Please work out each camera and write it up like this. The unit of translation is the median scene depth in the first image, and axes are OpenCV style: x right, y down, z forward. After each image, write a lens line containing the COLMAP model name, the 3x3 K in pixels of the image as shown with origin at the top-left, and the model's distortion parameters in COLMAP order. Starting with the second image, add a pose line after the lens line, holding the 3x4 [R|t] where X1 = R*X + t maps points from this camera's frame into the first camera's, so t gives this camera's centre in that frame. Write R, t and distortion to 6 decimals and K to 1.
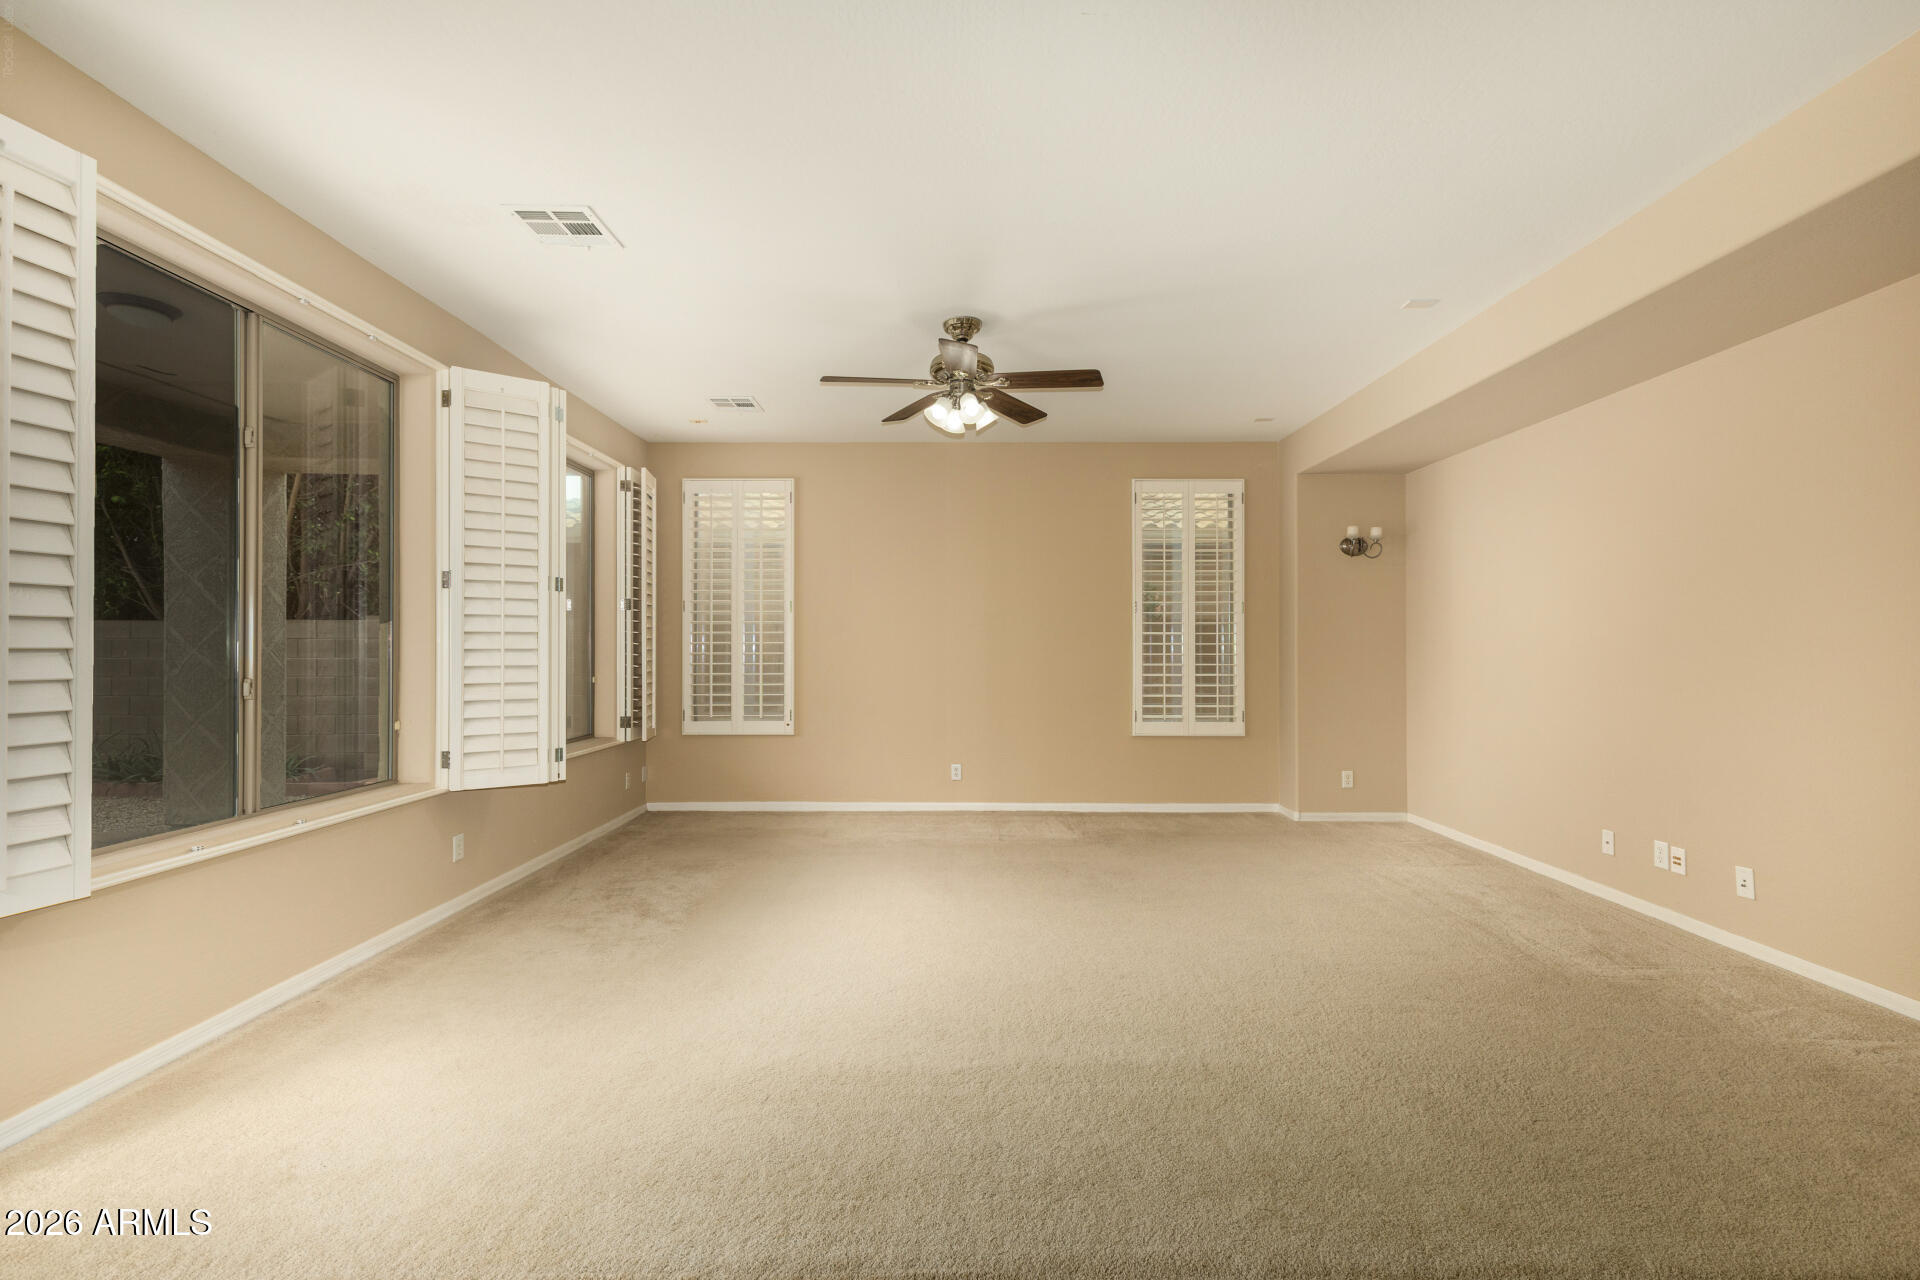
lens RADIAL K [[833.4, 0, 963.3], [0, 833.4, 642.0], [0, 0, 1]] dist [0.008153, -0.001762]
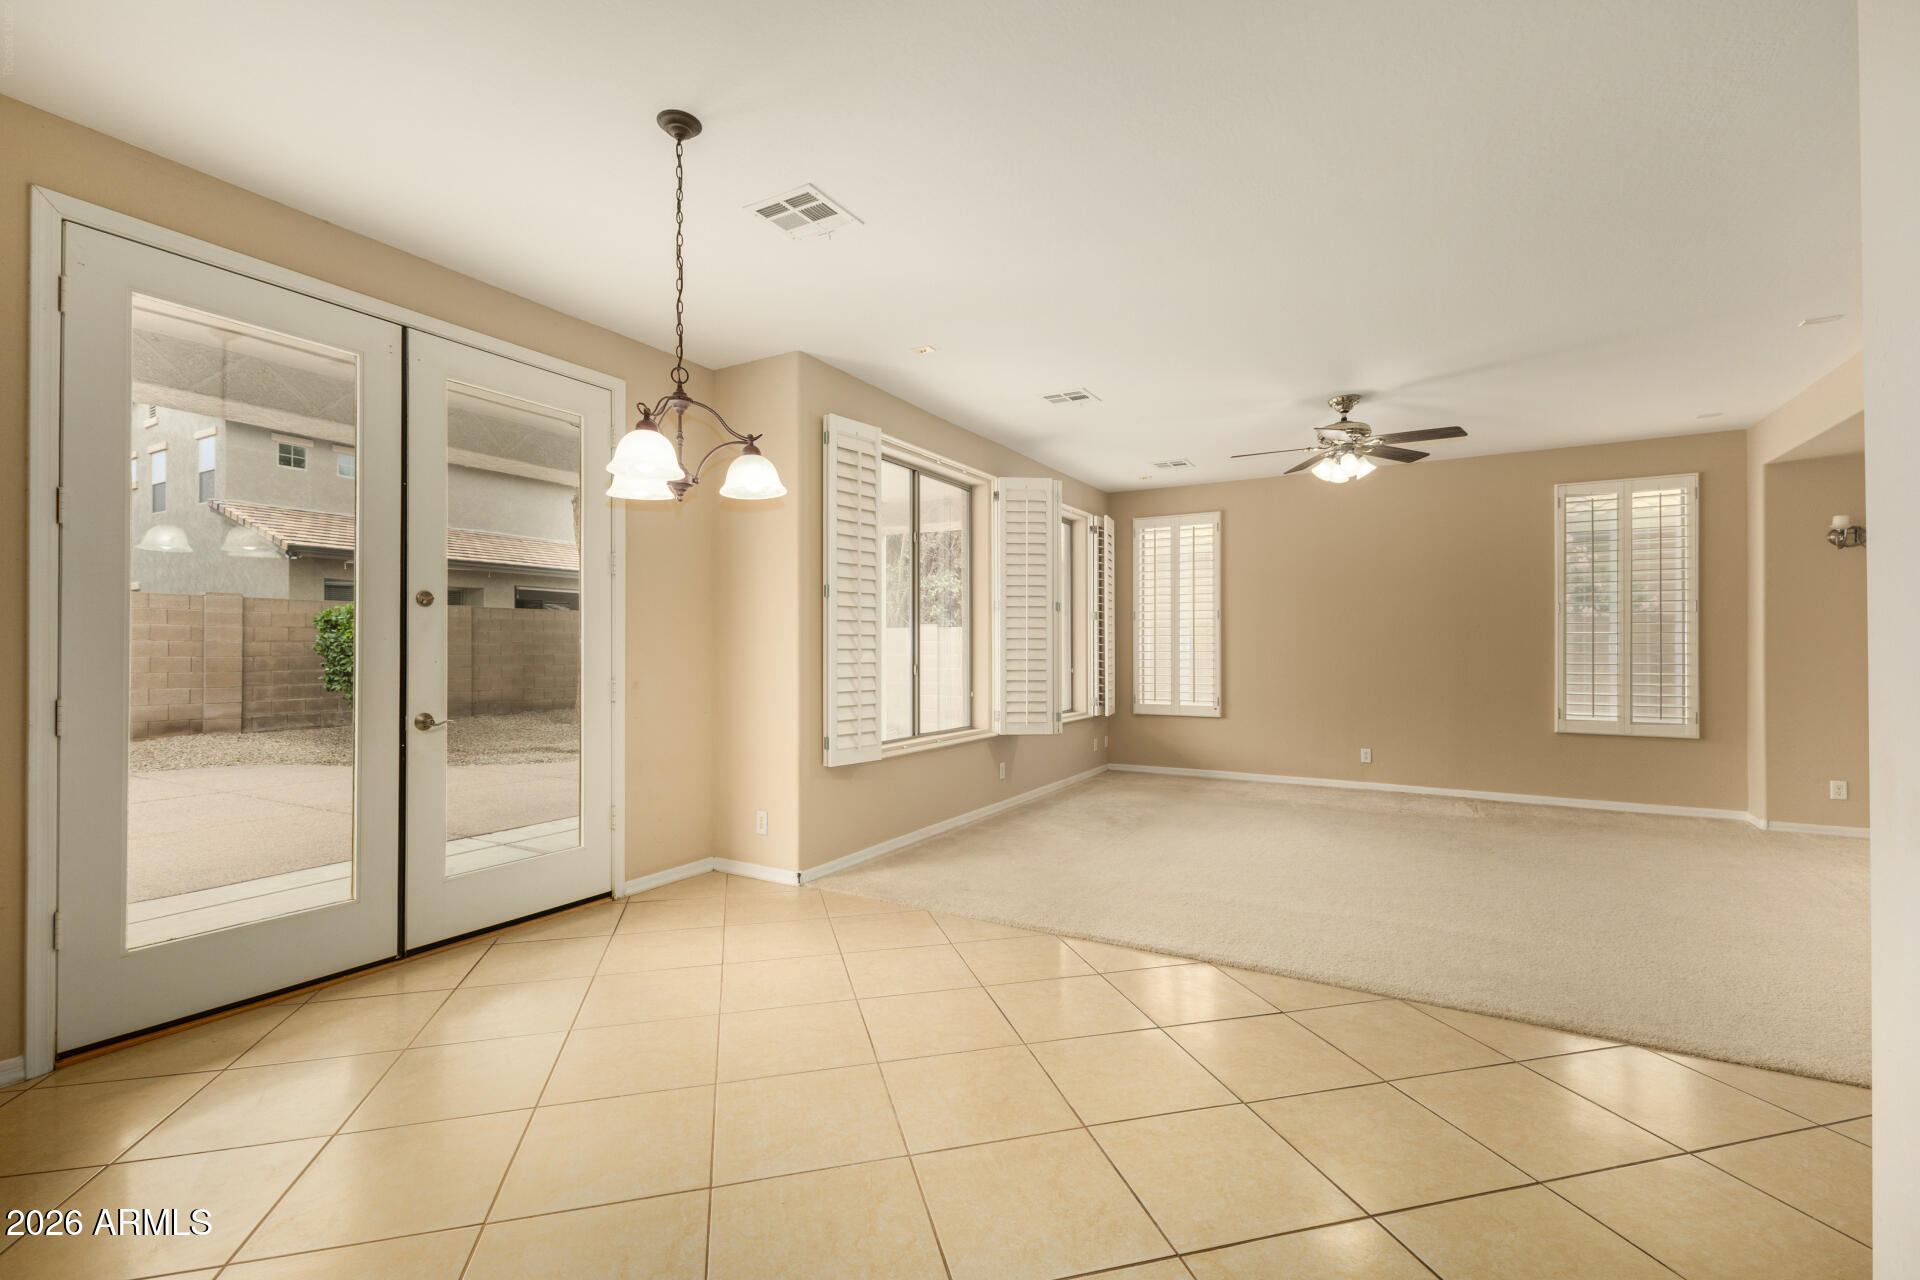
lens RADIAL K [[833.4, 0, 954.3], [0, 833.4, 643.0], [0, 0, 1]] dist [0.008153, -0.001762]
pose [[0.862648, -0.002780, -0.505798, 0.093304], [0.004395, 0.999988, 0.001998, -0.004174], [0.505786, -0.003947, 0.862650, -0.306935]]
